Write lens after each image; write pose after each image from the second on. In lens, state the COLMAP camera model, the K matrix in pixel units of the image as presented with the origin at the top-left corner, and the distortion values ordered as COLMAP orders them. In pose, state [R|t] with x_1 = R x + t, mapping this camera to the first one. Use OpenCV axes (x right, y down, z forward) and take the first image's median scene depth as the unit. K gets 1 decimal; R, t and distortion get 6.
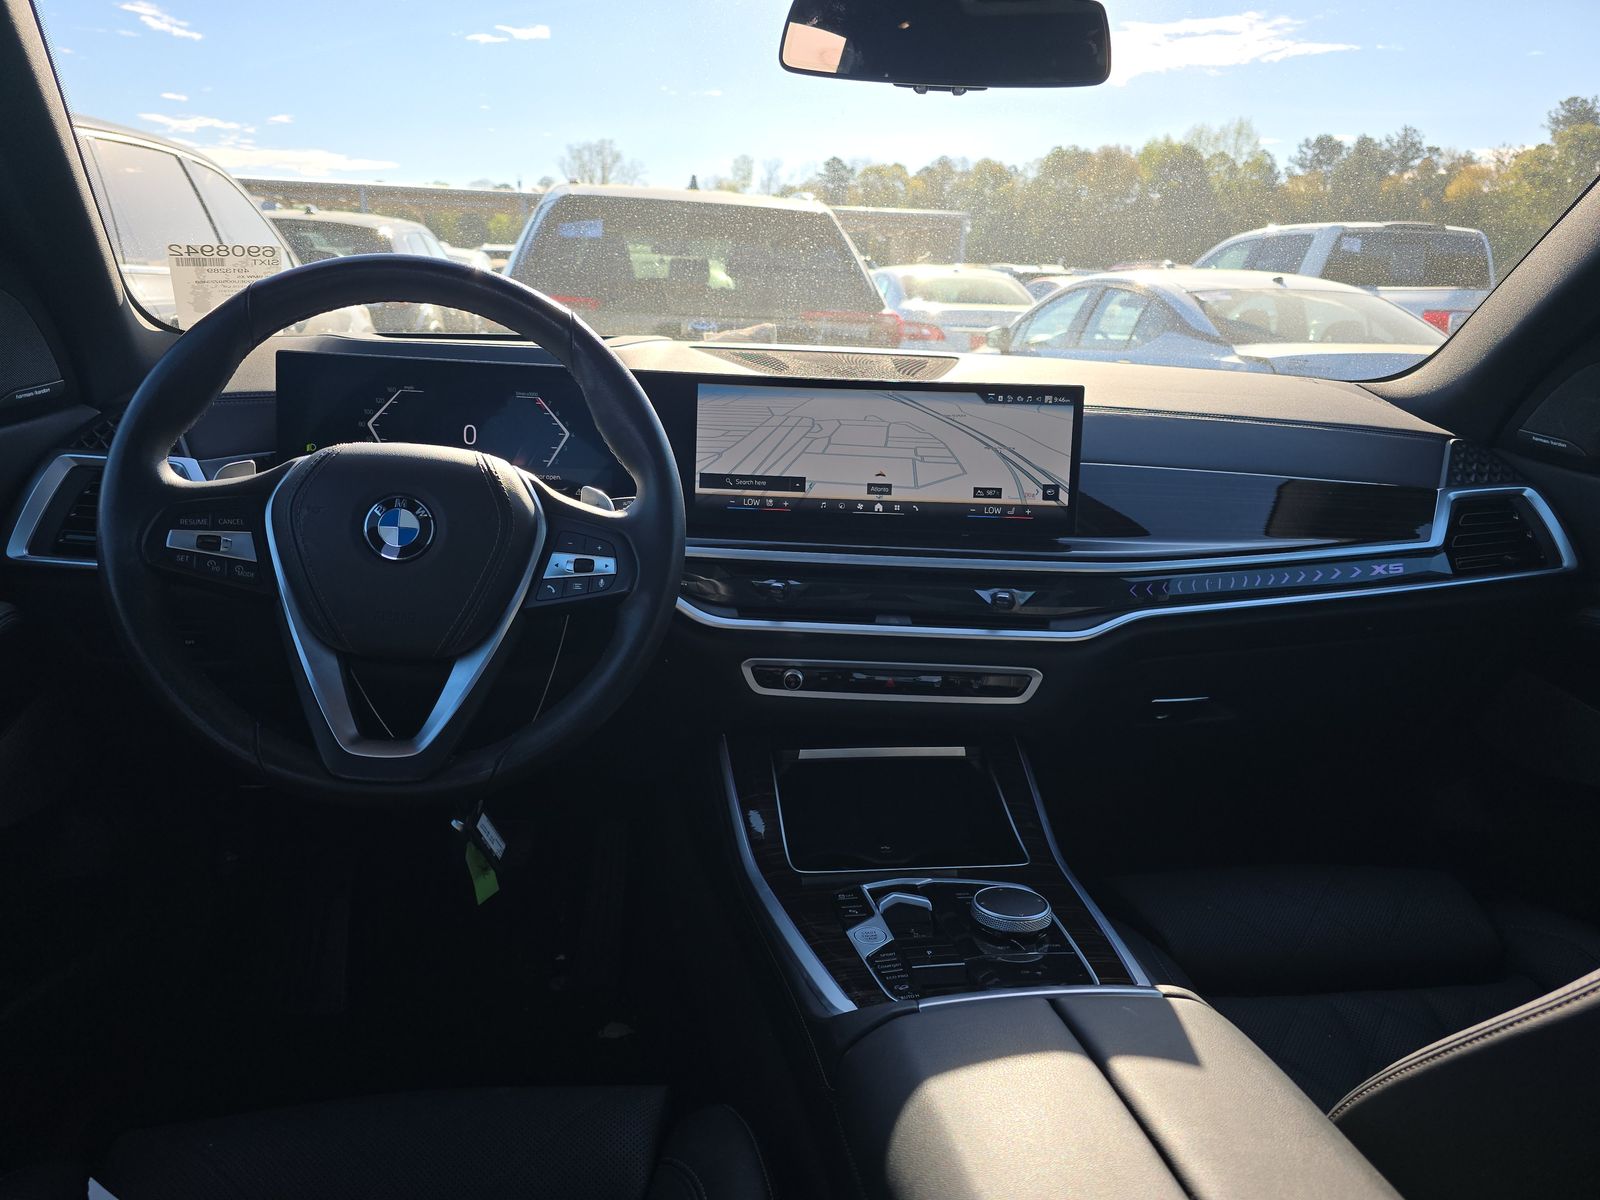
lens RADIAL K [[1023.9, 0, 800.0], [0, 1023.9, 600.0], [0, 0, 1]] dist [0.046374, -0.057770]
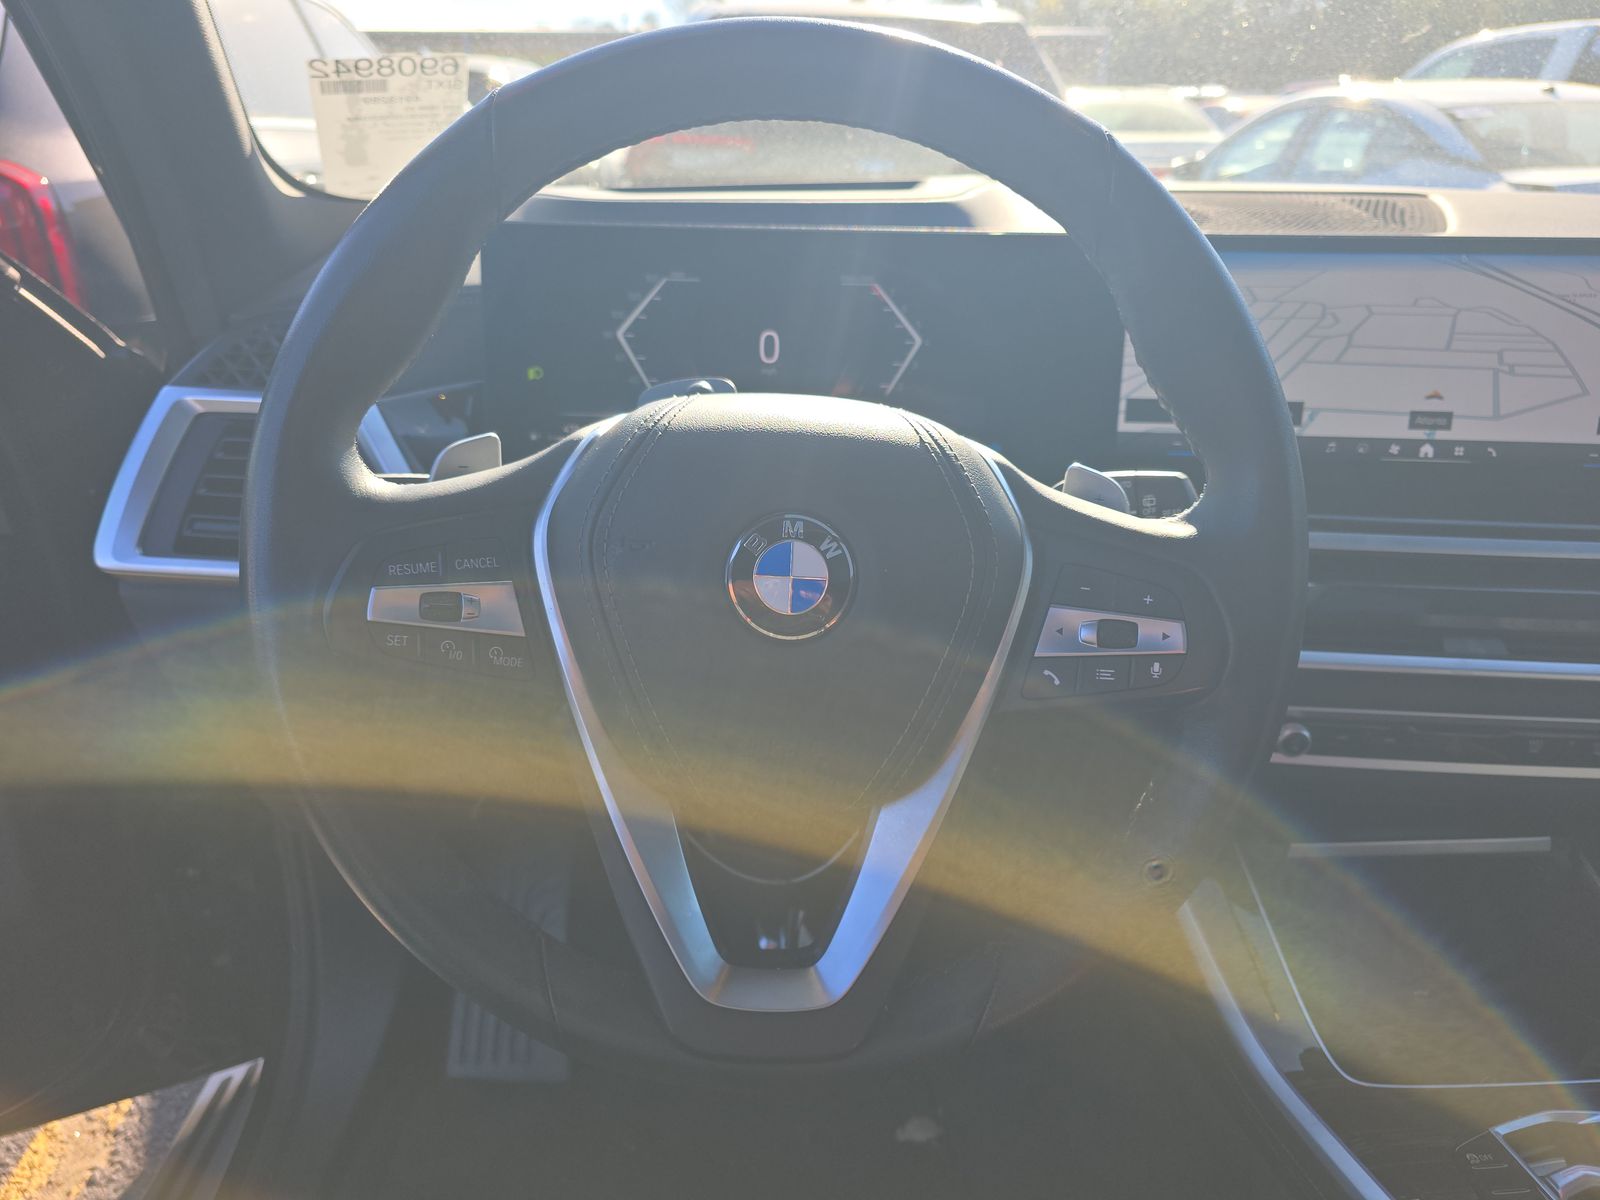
lens RADIAL K [[1023.9, 0, 800.0], [0, 1023.9, 600.0], [0, 0, 1]] dist [0.046374, -0.057770]
pose [[0.993772, 0.007167, -0.111201, -0.225734], [0.007693, 0.991136, 0.132626, -0.087224], [0.111166, -0.132656, 0.984908, 0.342207]]
